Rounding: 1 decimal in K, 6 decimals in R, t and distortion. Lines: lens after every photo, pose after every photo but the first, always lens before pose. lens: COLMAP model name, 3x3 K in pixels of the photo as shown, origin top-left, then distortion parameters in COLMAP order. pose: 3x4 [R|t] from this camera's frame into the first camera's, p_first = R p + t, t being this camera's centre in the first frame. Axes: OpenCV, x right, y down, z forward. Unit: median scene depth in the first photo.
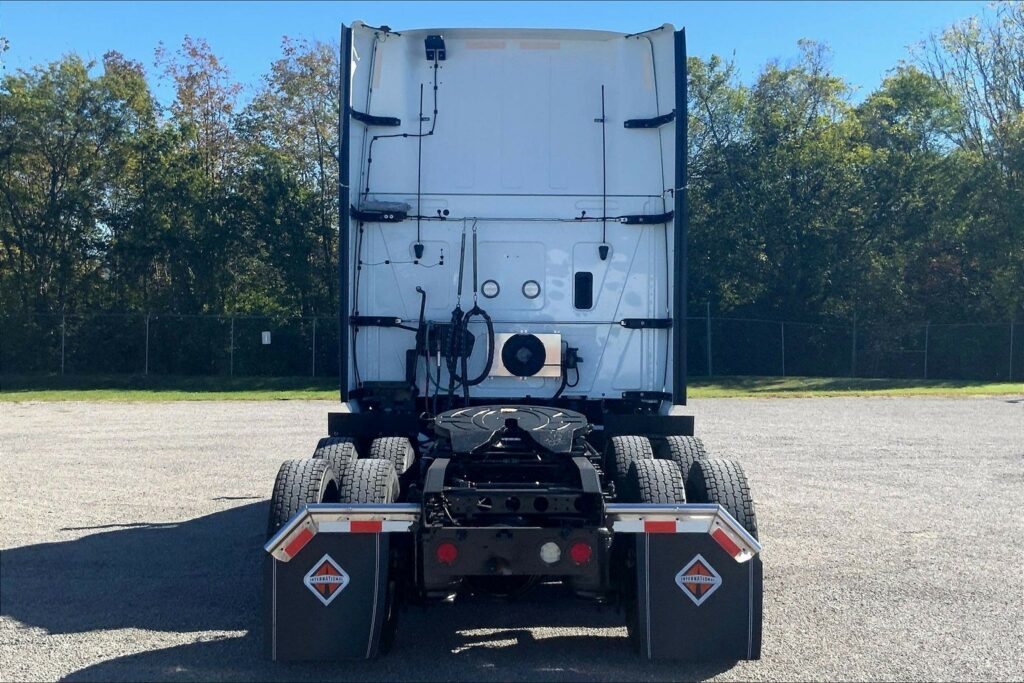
lens RADIAL K [[1235.2, 0, 530.2], [0, 1235.2, 356.8], [0, 0, 1]] dist [0.034612, 0.000000]
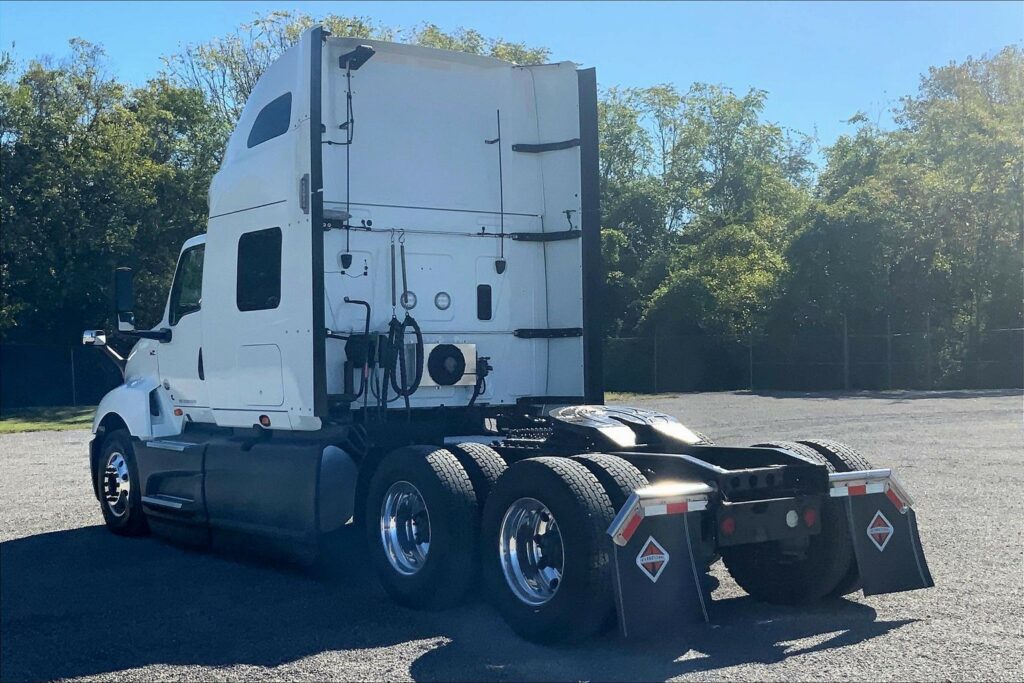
lens RADIAL K [[1329.4, 0, 518.8], [0, 1329.4, 344.5], [0, 0, 1]] dist [0.034811, 0.000000]
pose [[0.835587, -0.010886, 0.549250, -0.556832], [0.027687, 0.999368, -0.022313, 0.007936], [-0.548660, 0.033852, 0.835360, 0.044254]]
